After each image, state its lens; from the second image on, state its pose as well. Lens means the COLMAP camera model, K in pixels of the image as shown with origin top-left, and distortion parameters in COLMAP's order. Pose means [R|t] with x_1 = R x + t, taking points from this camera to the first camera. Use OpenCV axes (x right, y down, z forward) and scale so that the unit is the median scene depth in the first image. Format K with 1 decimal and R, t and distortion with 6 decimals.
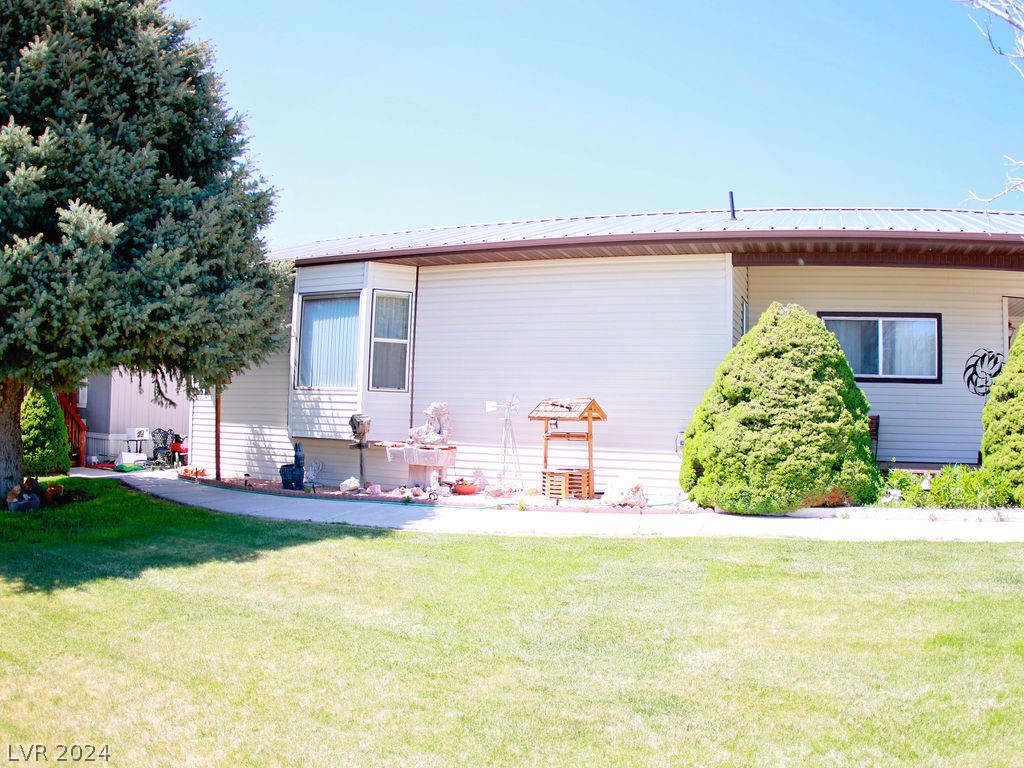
lens RADIAL K [[788.5, 0, 516.6], [0, 788.5, 395.8], [0, 0, 1]] dist [-0.328901, 0.112305]
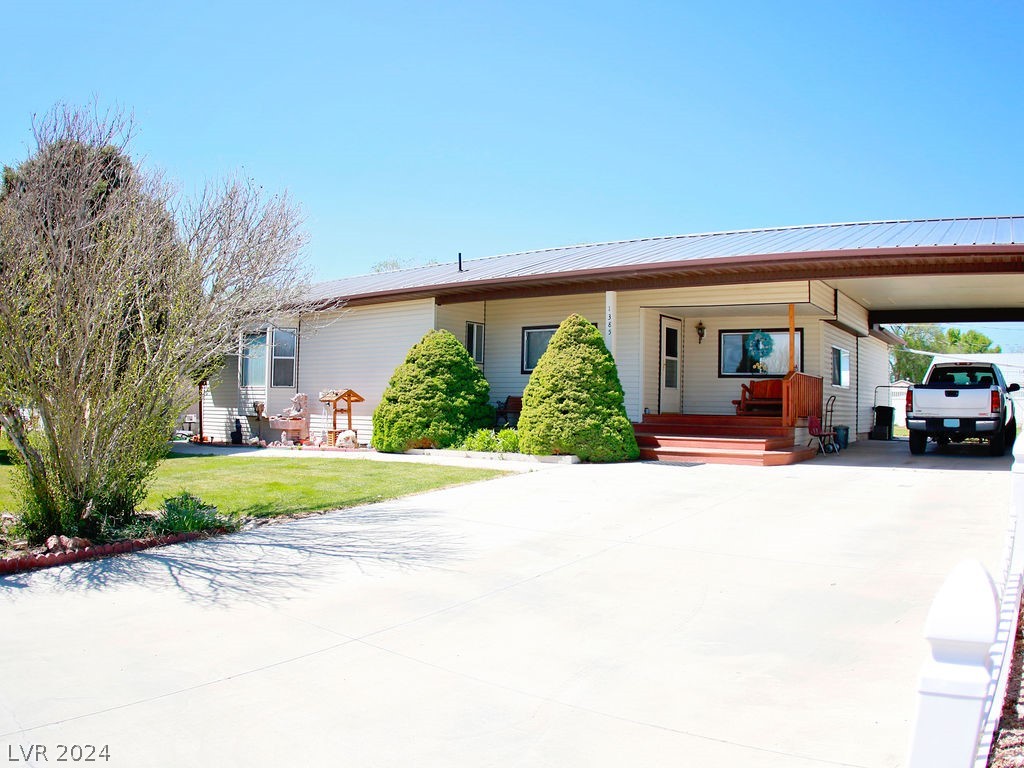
lens RADIAL K [[788.5, 0, 516.6], [0, 788.5, 395.8], [0, 0, 1]] dist [-0.328901, 0.112305]
pose [[0.970249, -0.019679, -0.241307, 1.001028], [0.021513, 0.999756, 0.004965, 0.020265], [0.241151, -0.010009, 0.970436, -0.677178]]
